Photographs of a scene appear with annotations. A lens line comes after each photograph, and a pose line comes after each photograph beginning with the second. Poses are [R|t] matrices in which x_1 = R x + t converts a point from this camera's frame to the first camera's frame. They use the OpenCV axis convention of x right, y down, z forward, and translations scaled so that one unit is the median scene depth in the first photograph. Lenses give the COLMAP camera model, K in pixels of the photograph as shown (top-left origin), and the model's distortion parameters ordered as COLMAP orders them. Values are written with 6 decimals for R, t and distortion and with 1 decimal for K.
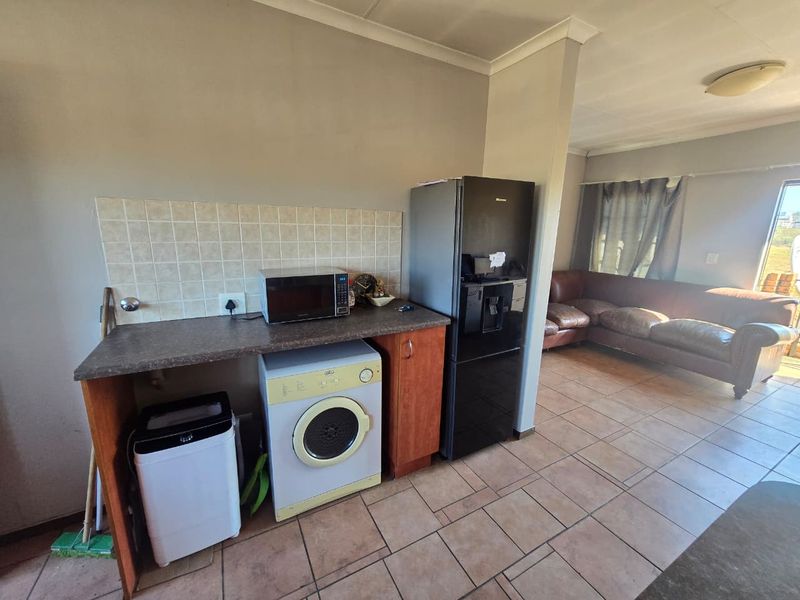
lens RADIAL K [[328.2, 0, 400.4], [0, 328.2, 298.6], [0, 0, 1]] dist [0.002197, 0.000426]
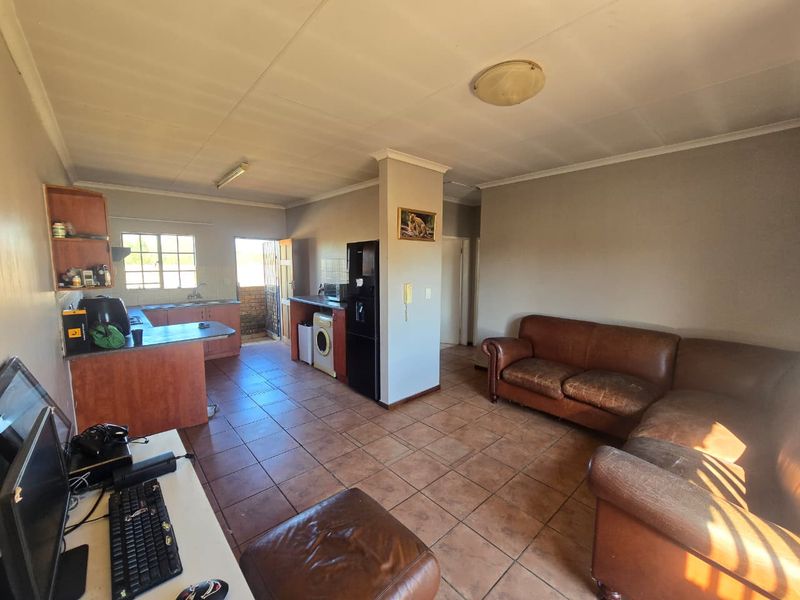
lens RADIAL K [[328.2, 0, 397.5], [0, 328.2, 297.4], [0, 0, 1]] dist [0.002197, 0.000426]
pose [[0.220591, 0.084219, -0.971724, 1.465936], [-0.210917, 0.976812, 0.036779, -0.100433], [0.952289, 0.196840, 0.233239, 0.521549]]
